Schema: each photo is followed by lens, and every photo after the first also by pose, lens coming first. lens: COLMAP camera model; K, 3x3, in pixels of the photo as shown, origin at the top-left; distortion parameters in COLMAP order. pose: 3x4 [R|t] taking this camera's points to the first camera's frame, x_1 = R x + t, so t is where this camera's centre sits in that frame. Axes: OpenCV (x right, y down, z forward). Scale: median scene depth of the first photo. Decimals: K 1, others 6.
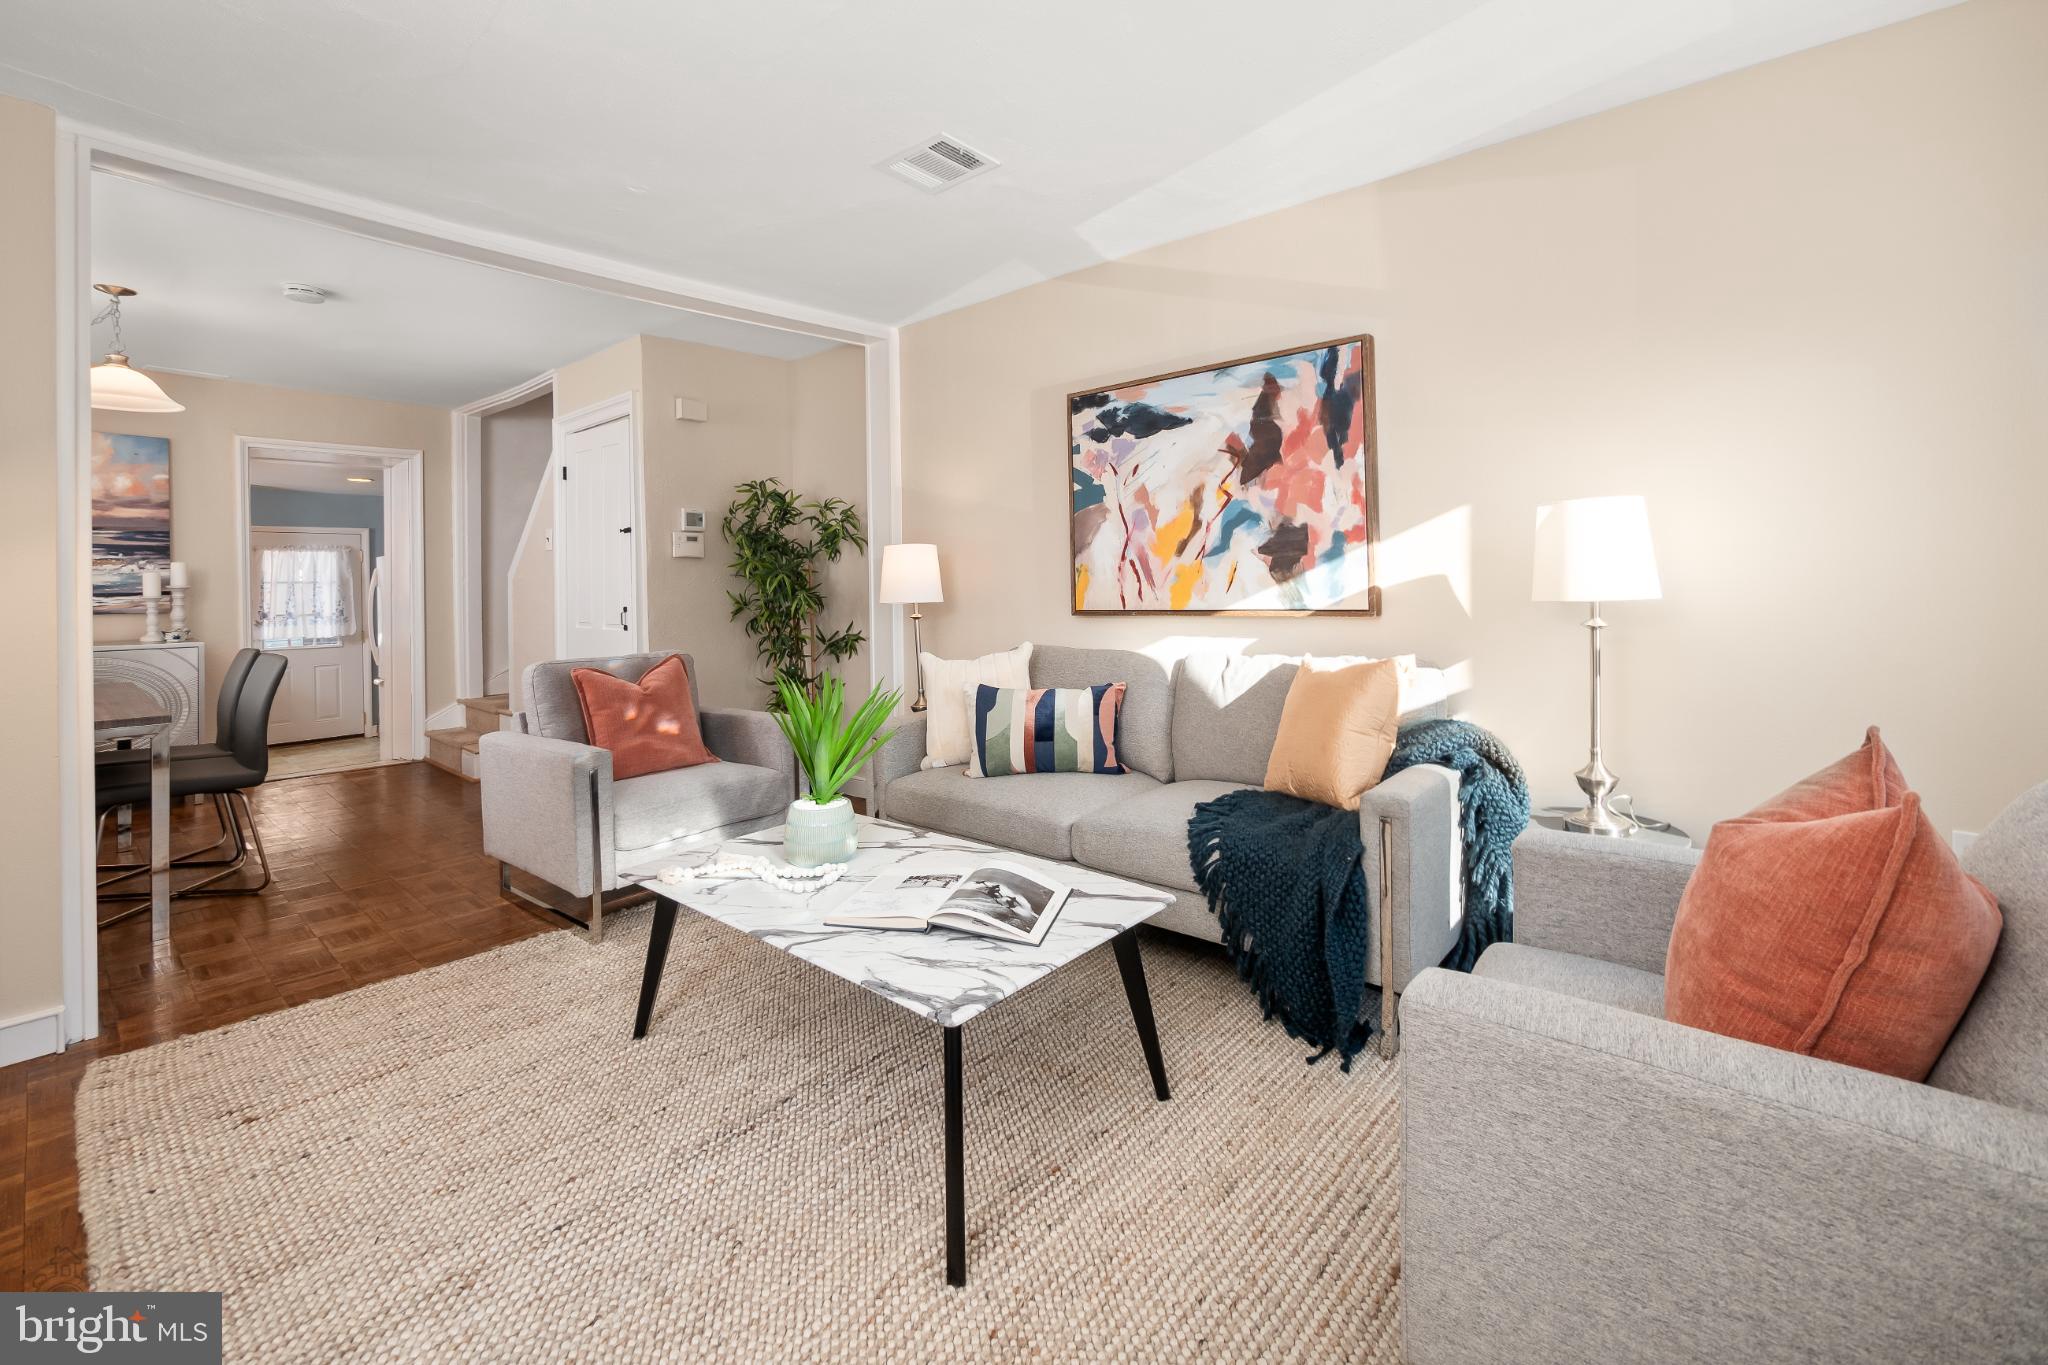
lens RADIAL K [[865.4, 0, 1020.7], [0, 865.4, 585.7], [0, 0, 1]] dist [-0.006681, 0.000389]
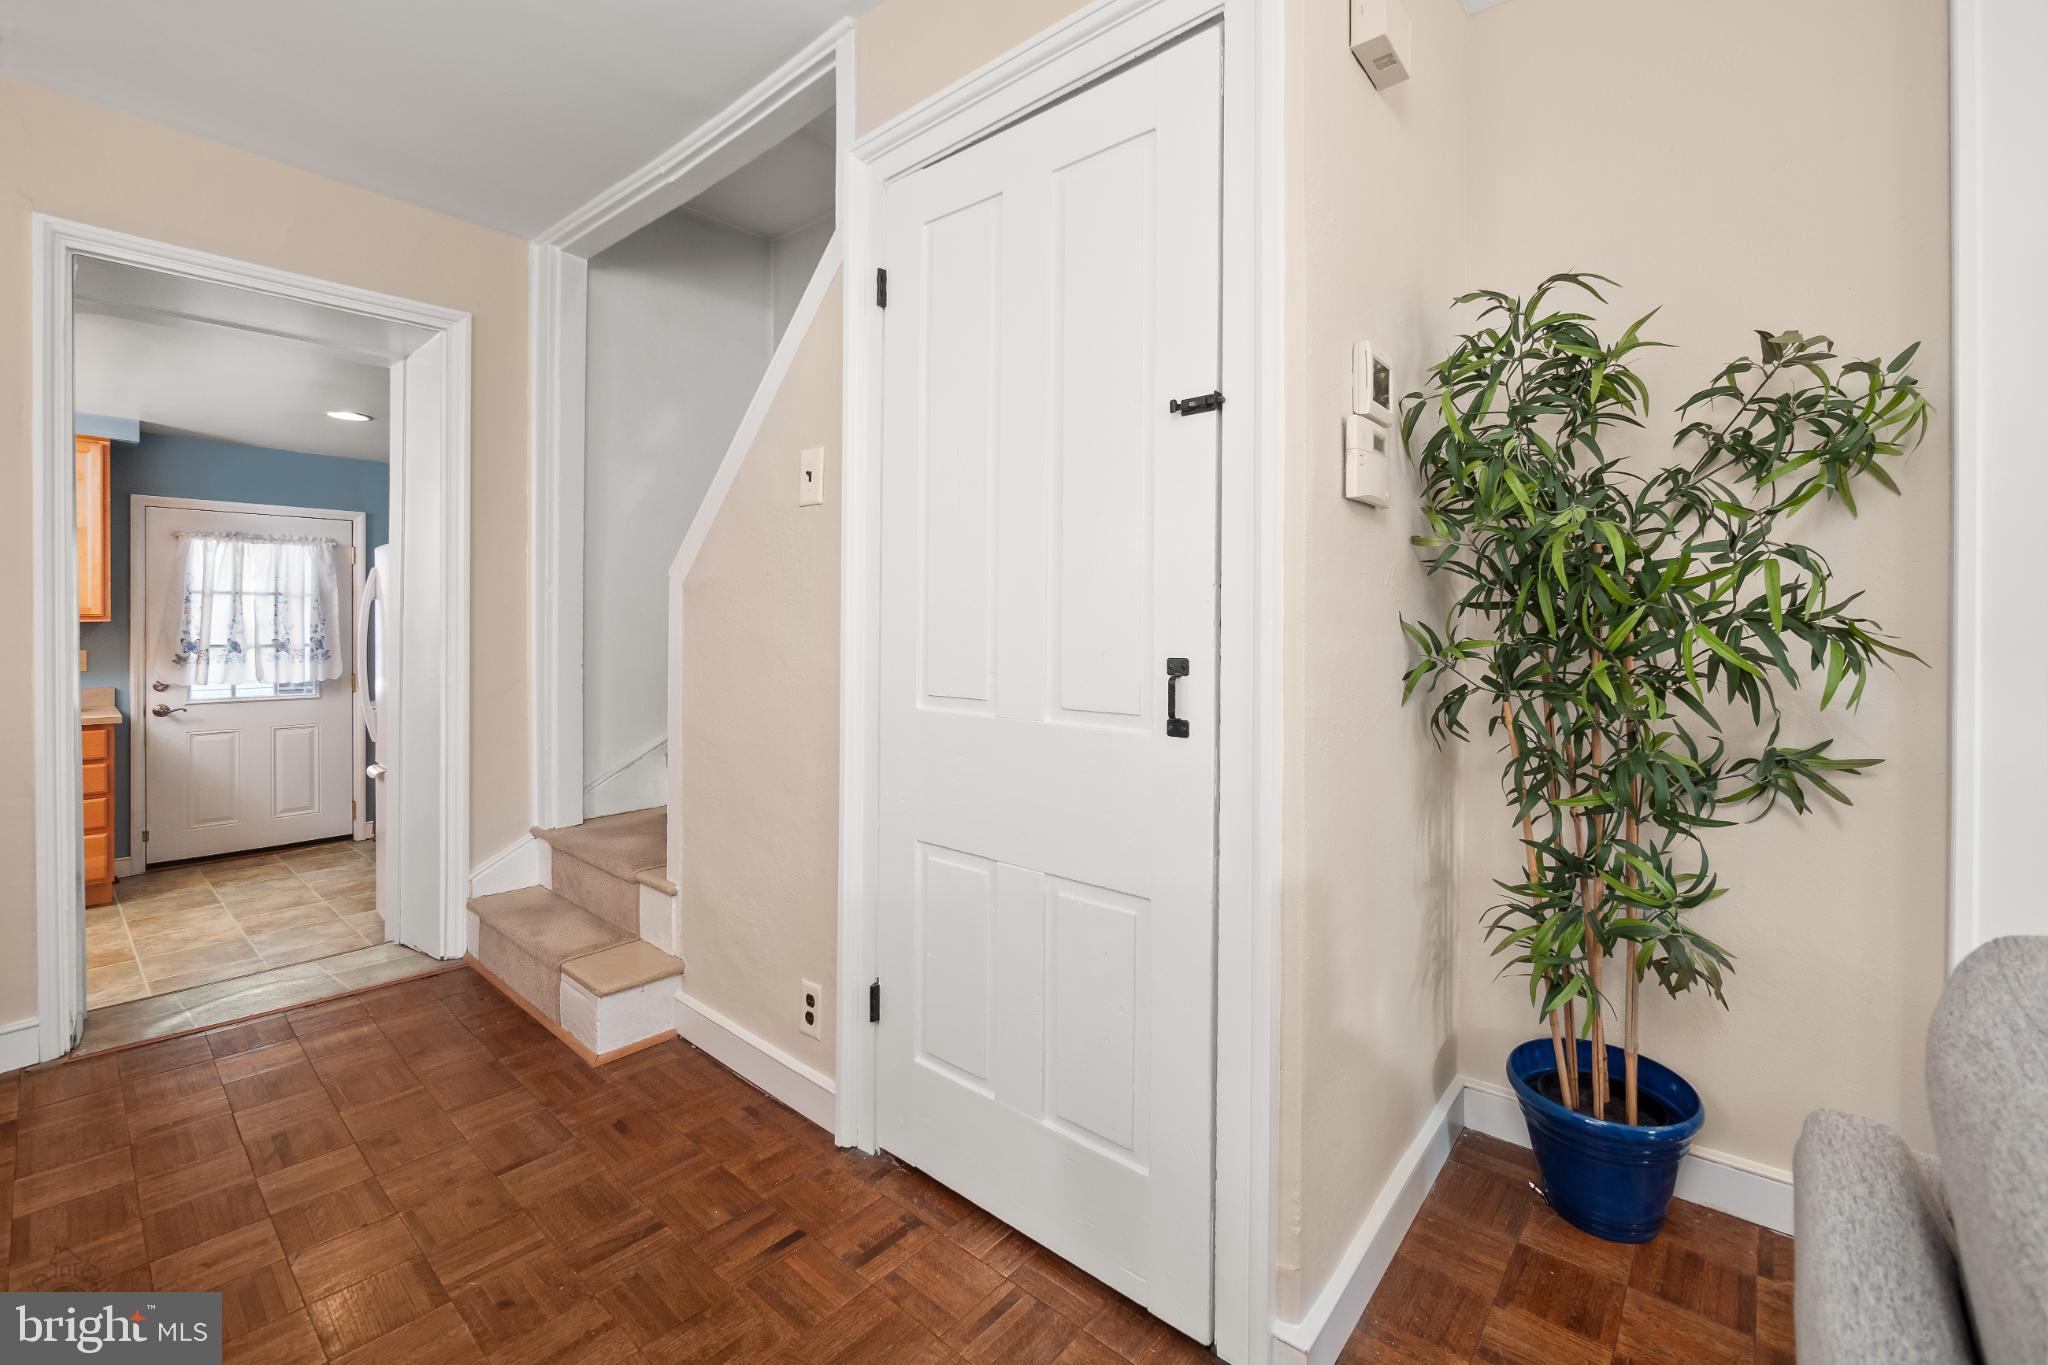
lens RADIAL K [[865.4, 0, 1017.0], [0, 865.4, 622.4], [0, 0, 1]] dist [-0.006681, 0.000389]
pose [[0.999820, 0.017878, -0.006323, -0.681730], [-0.017872, 0.999840, 0.000976, 0.015902], [0.006340, -0.000863, 0.999980, 0.926222]]
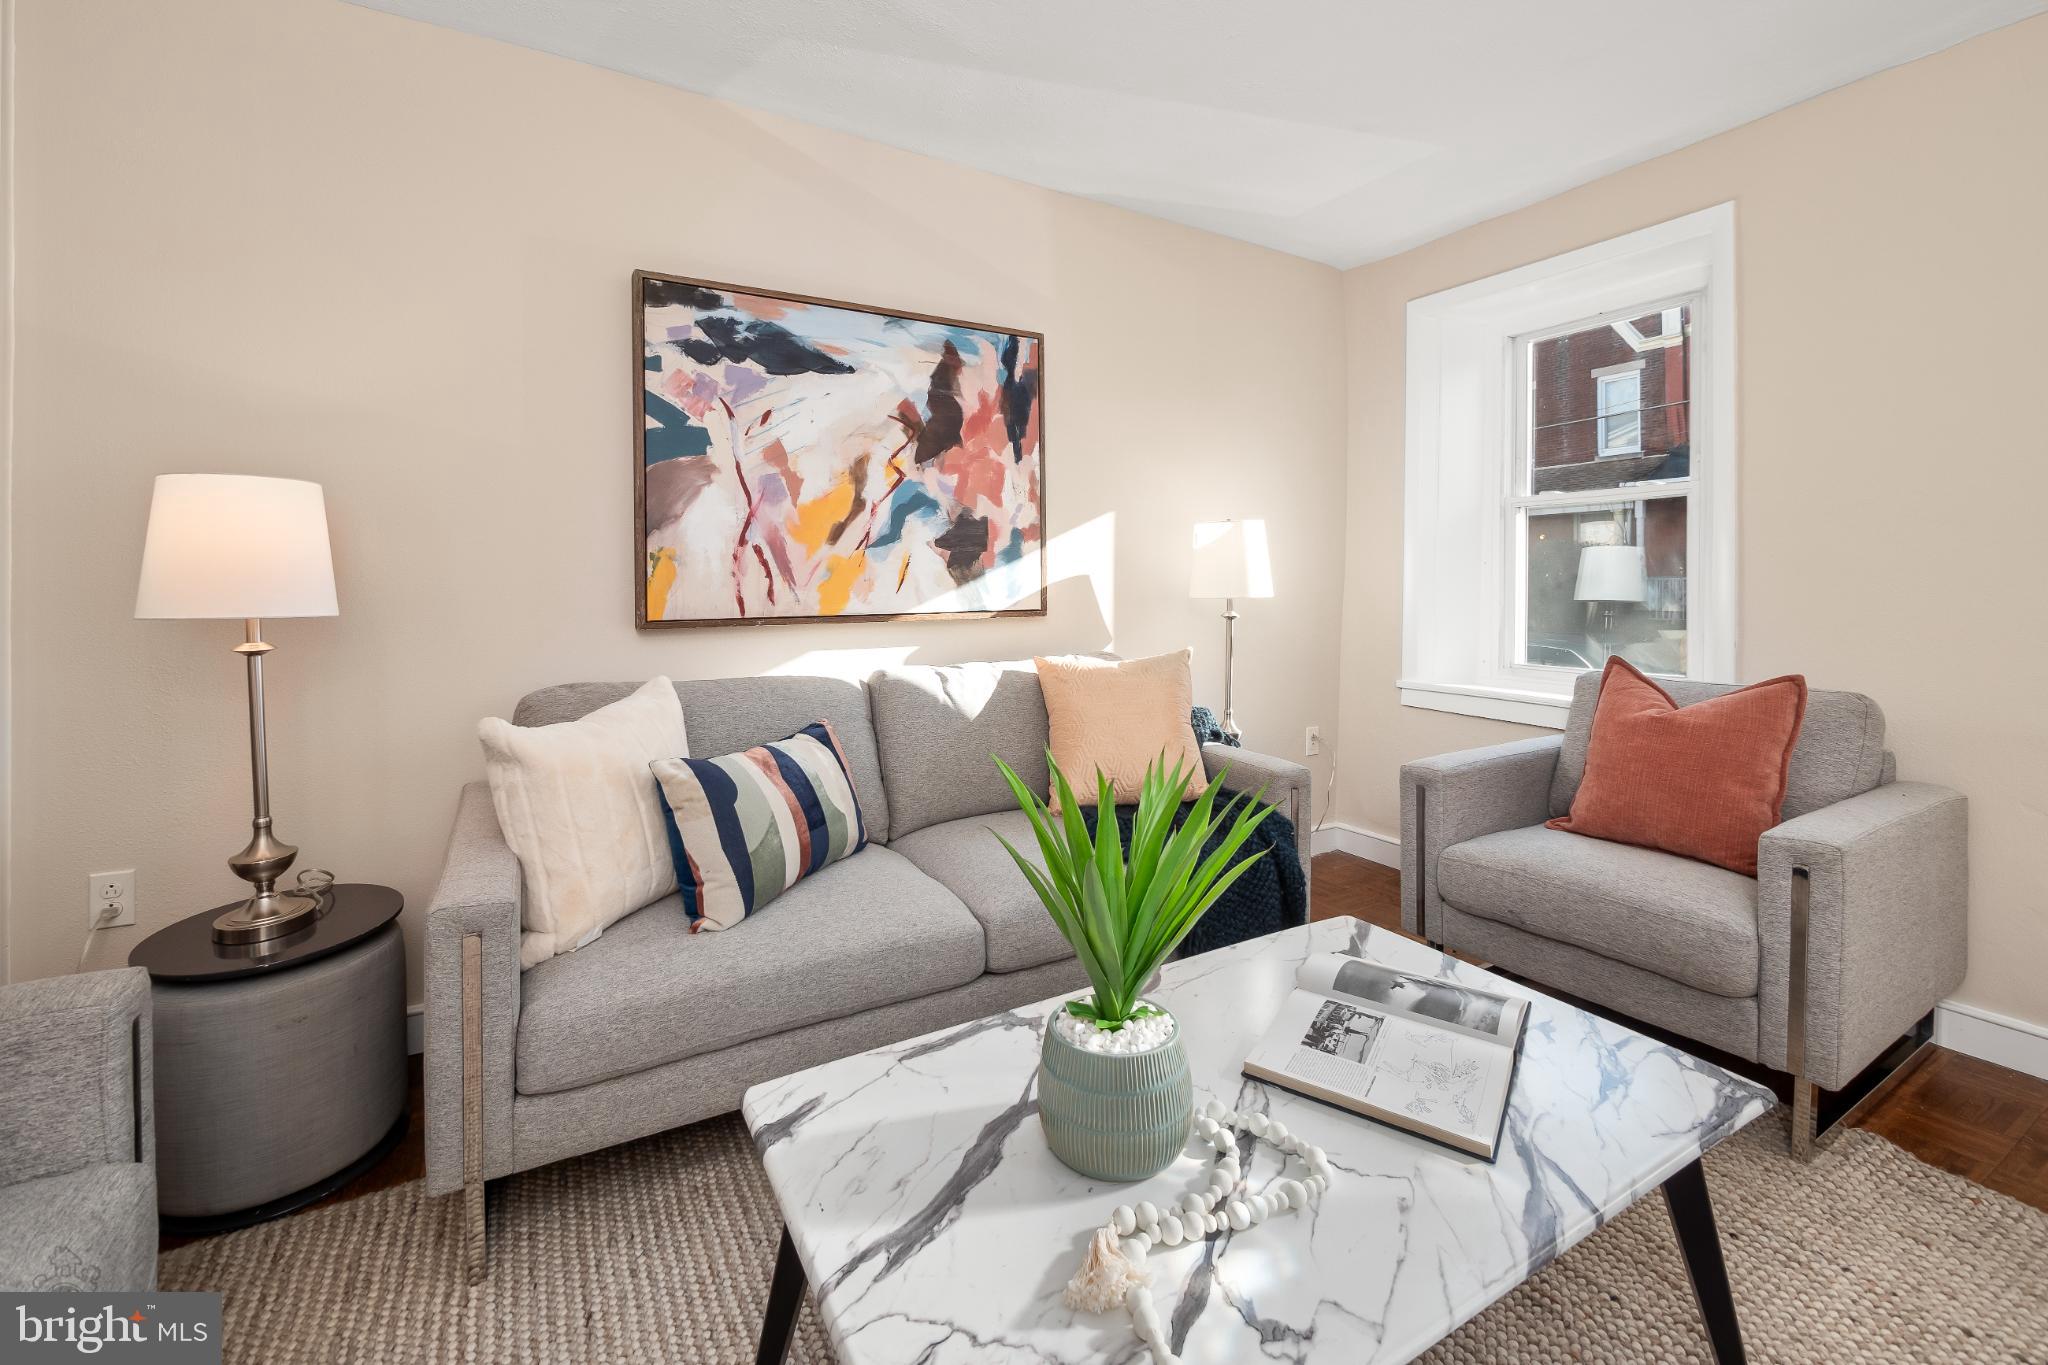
lens RADIAL K [[865.4, 0, 1009.0], [0, 865.4, 581.8], [0, 0, 1]] dist [-0.006681, 0.000389]
pose [[0.334047, 0.018055, 0.942383, -0.467021], [0.000669, 0.999812, -0.019392, 0.013061], [-0.942556, 0.007108, 0.333972, 0.595189]]
